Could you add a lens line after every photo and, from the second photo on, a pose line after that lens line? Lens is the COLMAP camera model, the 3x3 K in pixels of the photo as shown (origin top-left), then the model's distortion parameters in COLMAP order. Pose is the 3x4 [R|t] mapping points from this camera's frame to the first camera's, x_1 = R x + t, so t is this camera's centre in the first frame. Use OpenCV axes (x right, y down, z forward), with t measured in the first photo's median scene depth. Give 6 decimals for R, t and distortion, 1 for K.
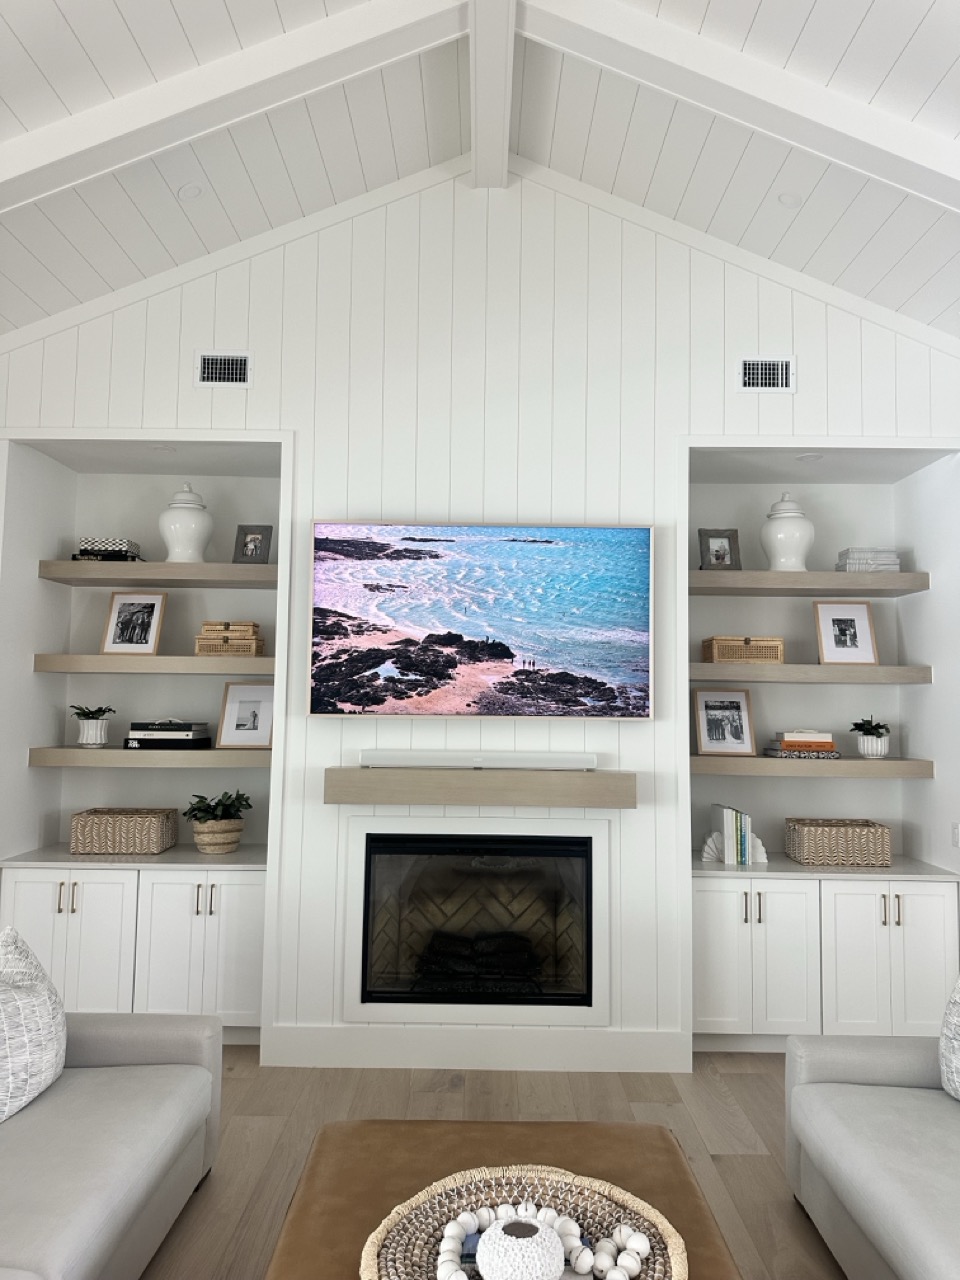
lens RADIAL K [[904.2, 0, 482.1], [0, 904.2, 630.4], [0, 0, 1]] dist [0.059985, -0.038189]
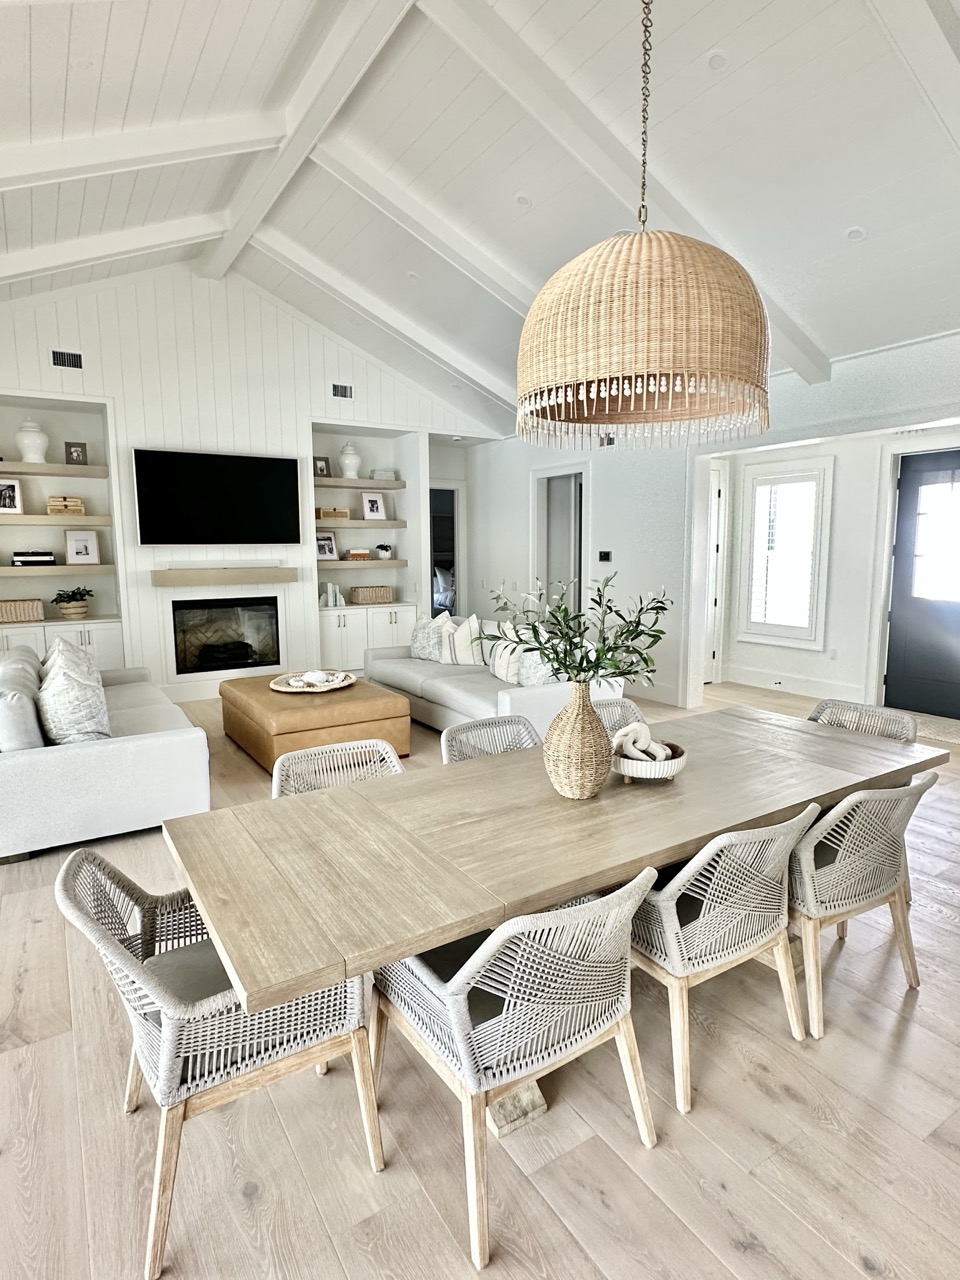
lens RADIAL K [[716.7, 0, 488.2], [0, 716.7, 634.7], [0, 0, 1]] dist [0.008806, 0.000568]
pose [[0.836326, -0.086976, 0.541289, -0.378845], [-0.025638, 0.980050, 0.197090, -0.044369], [-0.547633, -0.178709, 0.817412, -0.716782]]
